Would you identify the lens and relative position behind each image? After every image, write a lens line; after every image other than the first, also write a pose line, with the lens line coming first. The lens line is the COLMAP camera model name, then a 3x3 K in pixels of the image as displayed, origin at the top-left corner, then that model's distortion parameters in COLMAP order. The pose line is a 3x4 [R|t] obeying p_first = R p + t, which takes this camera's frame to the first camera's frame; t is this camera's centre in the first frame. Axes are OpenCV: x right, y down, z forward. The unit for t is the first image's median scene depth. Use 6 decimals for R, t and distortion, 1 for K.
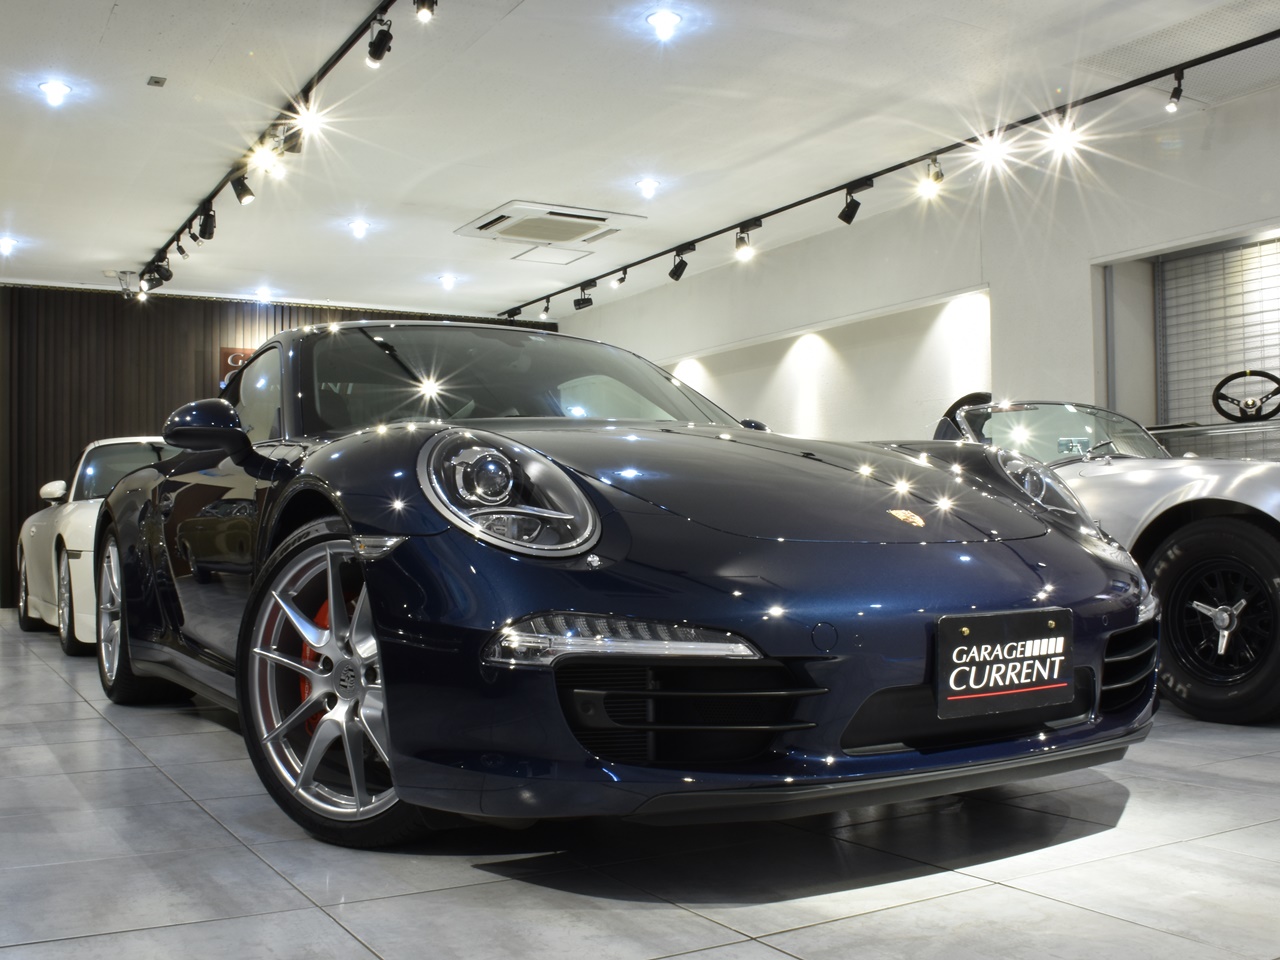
lens RADIAL K [[1487.7, 0, 797.5], [0, 1487.7, 480.2], [0, 0, 1]] dist [-0.148582, 0.094086]
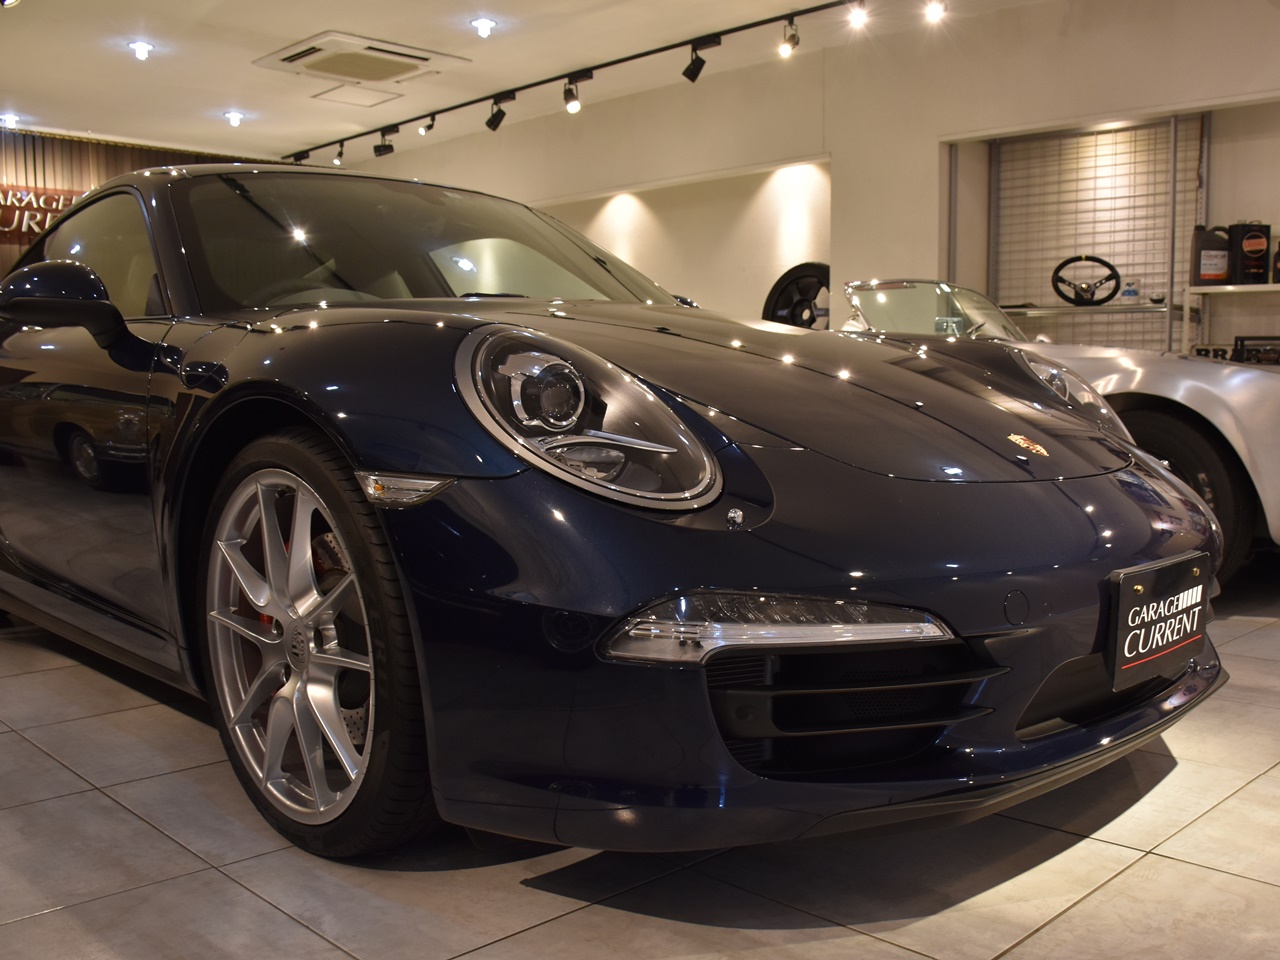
lens RADIAL K [[1250.6, 0, 800.2], [0, 1250.6, 548.8], [0, 0, 1]] dist [-0.146283, 0.113615]
pose [[0.956362, -0.029681, 0.290672, -0.147147], [-0.026956, 0.981622, 0.188923, -0.028649], [-0.290938, -0.188514, 0.937986, 0.180183]]
